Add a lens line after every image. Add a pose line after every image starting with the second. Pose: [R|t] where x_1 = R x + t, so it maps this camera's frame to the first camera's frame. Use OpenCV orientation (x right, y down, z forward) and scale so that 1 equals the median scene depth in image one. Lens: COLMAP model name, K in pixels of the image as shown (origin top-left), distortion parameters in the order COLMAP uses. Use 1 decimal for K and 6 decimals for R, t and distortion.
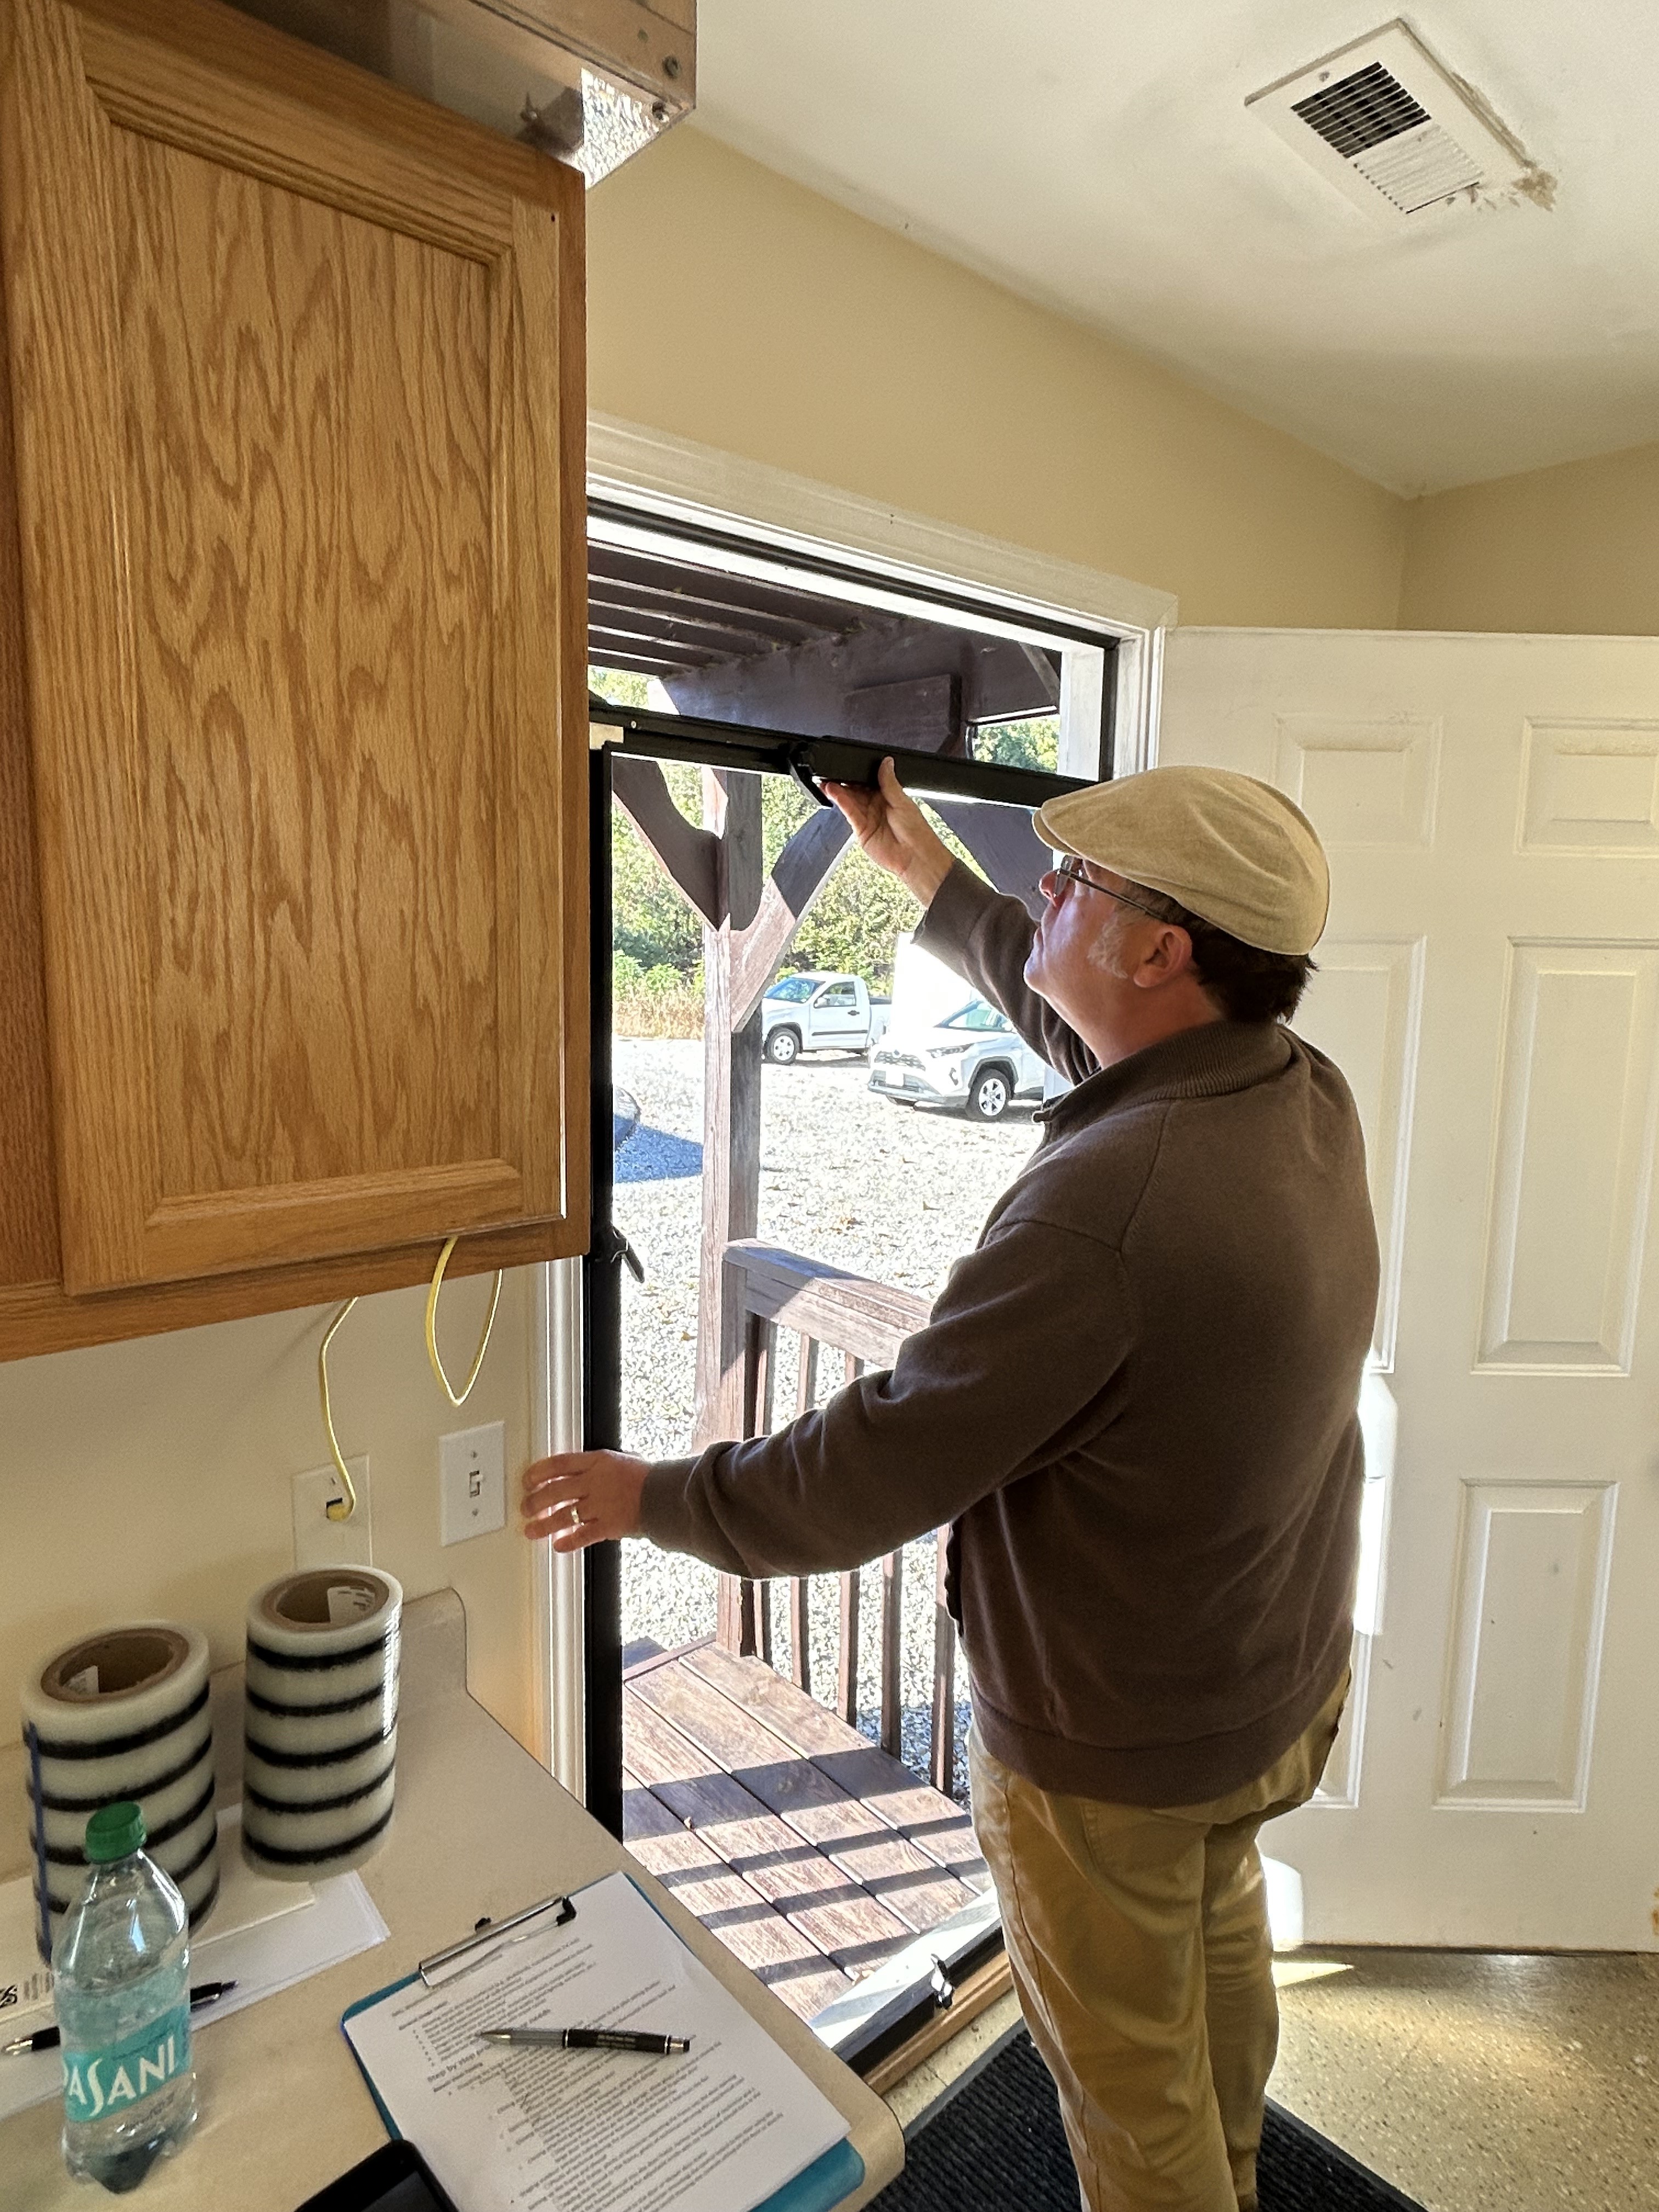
lens RADIAL K [[1269.8, 0, 829.6], [0, 1269.8, 1098.6], [0, 0, 1]] dist [-0.001714, -0.006786]
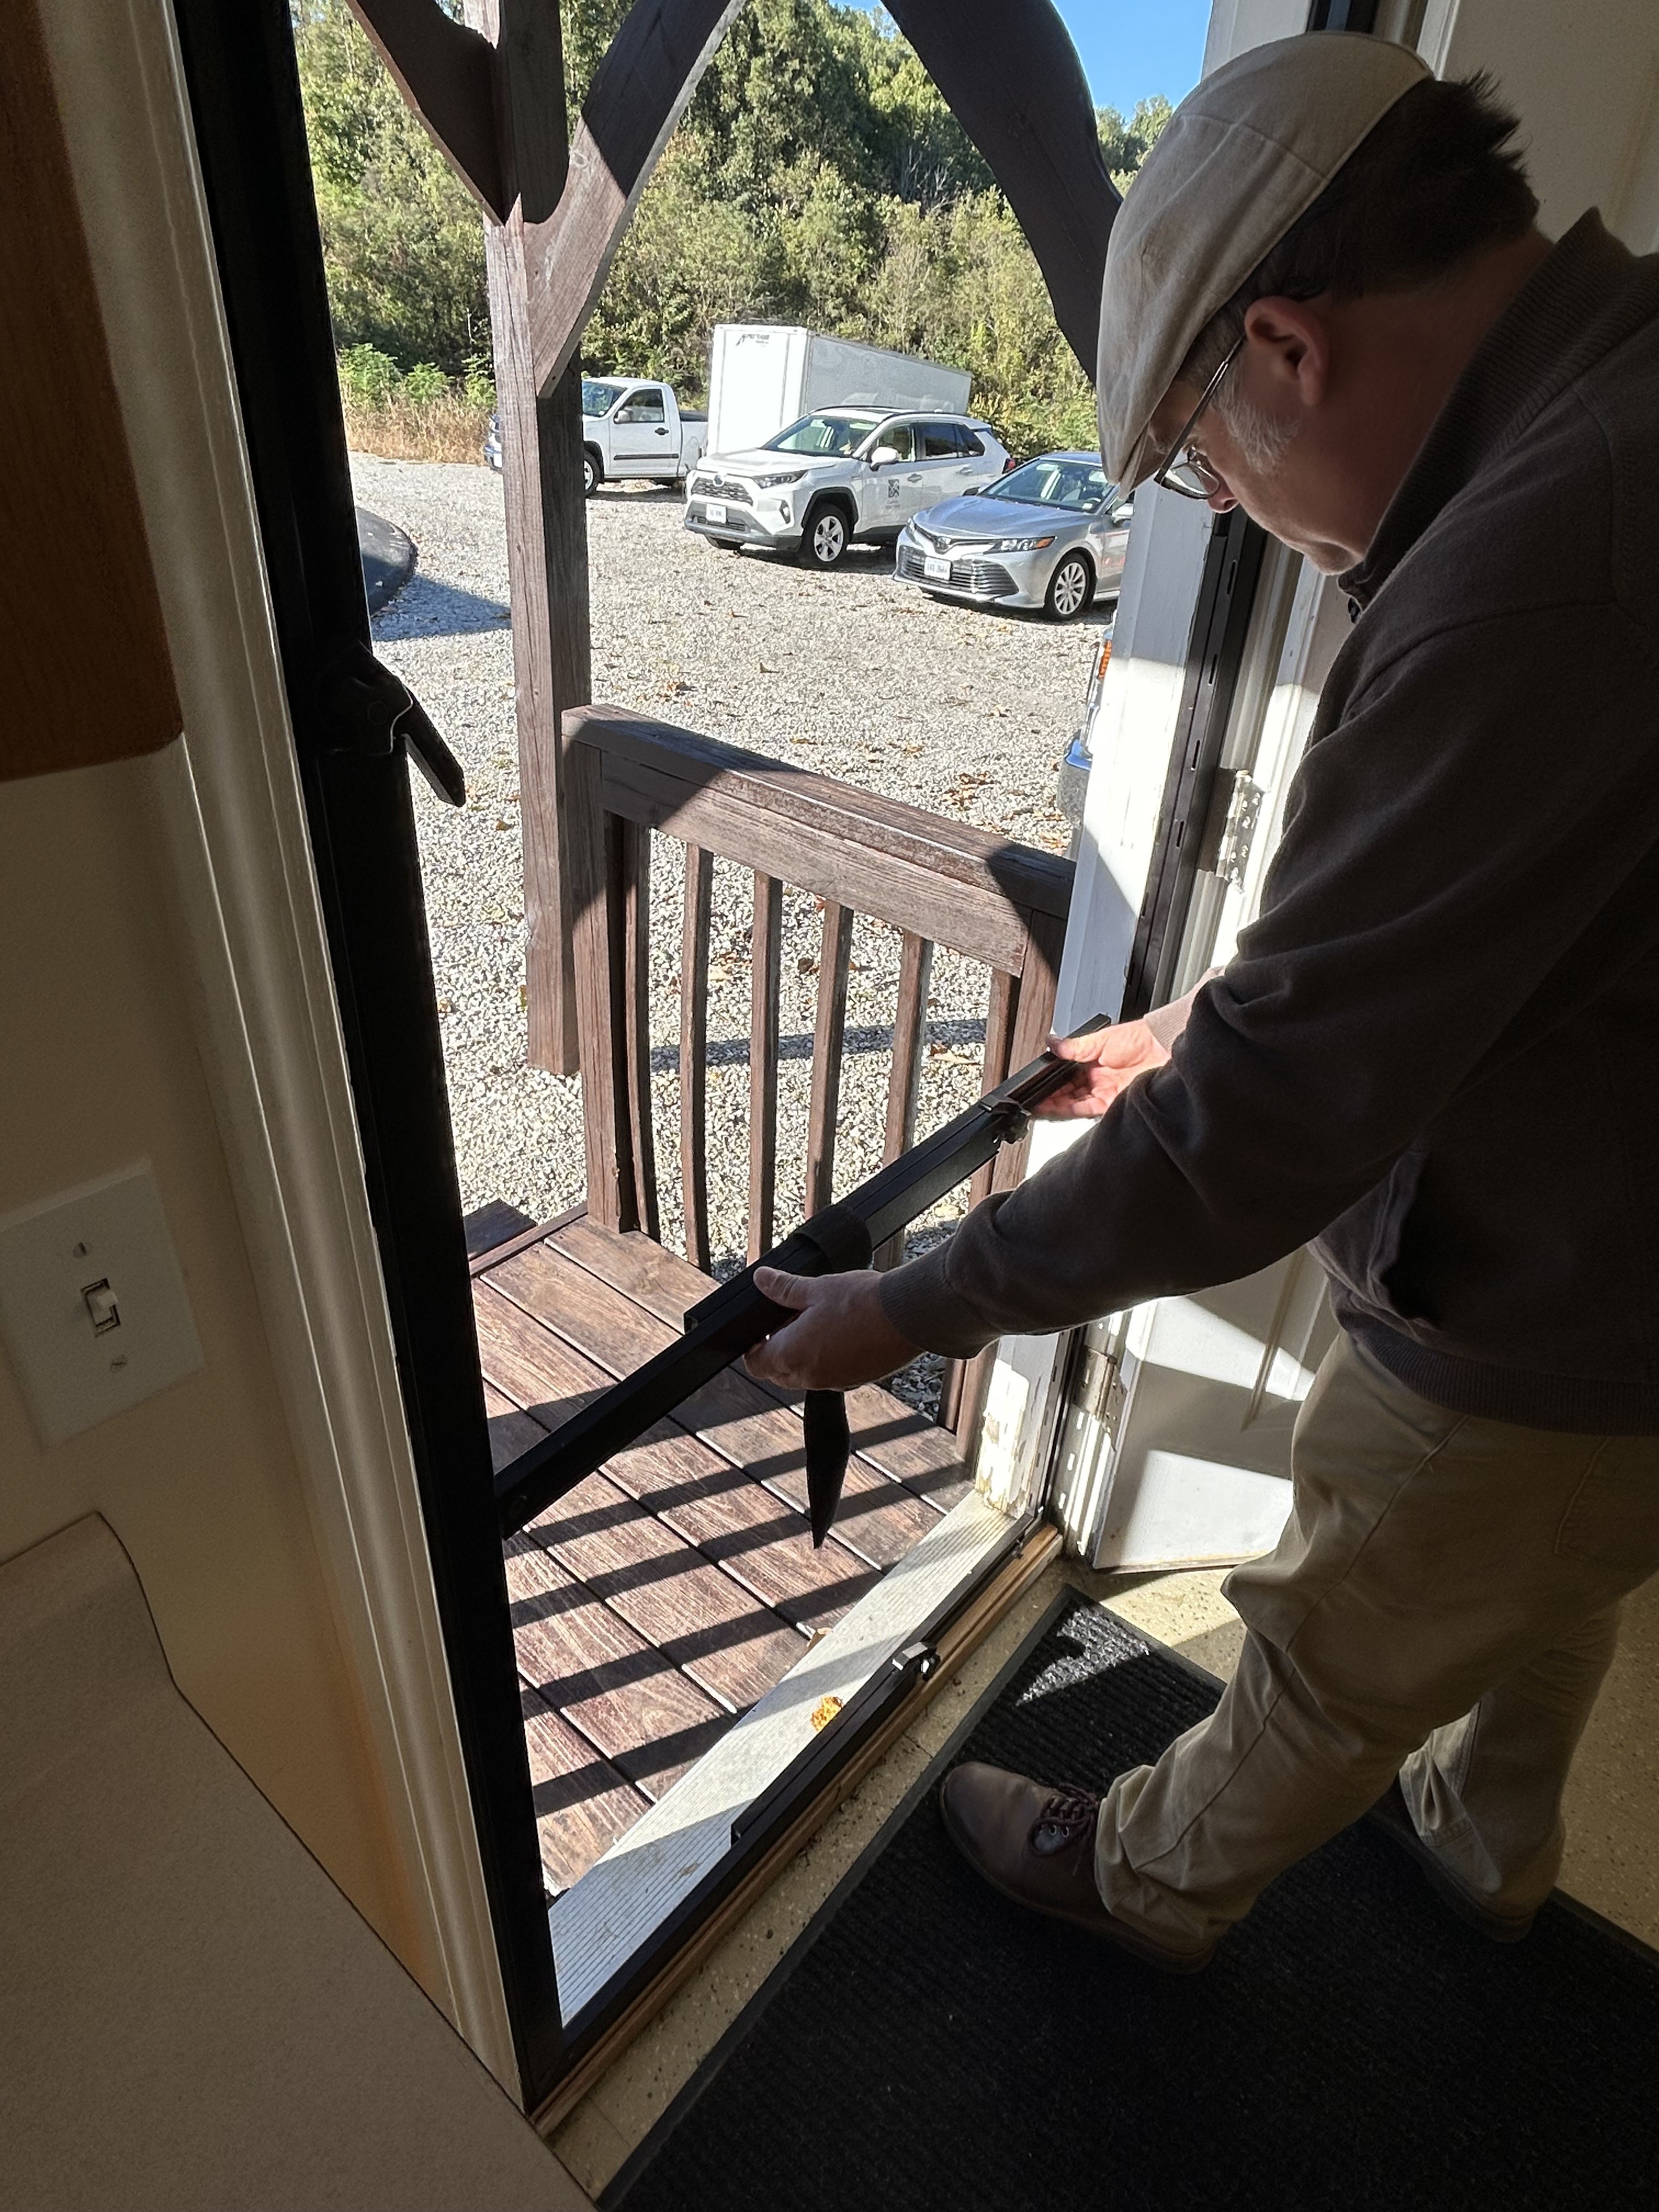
lens RADIAL K [[1269.8, 0, 839.7], [0, 1269.8, 1101.1], [0, 0, 1]] dist [-0.001714, -0.006786]
pose [[0.988788, -0.048401, 0.141263, -0.028223], [-0.012066, 0.917022, 0.398655, 0.021125], [-0.148836, -0.395889, 0.906156, 0.180566]]
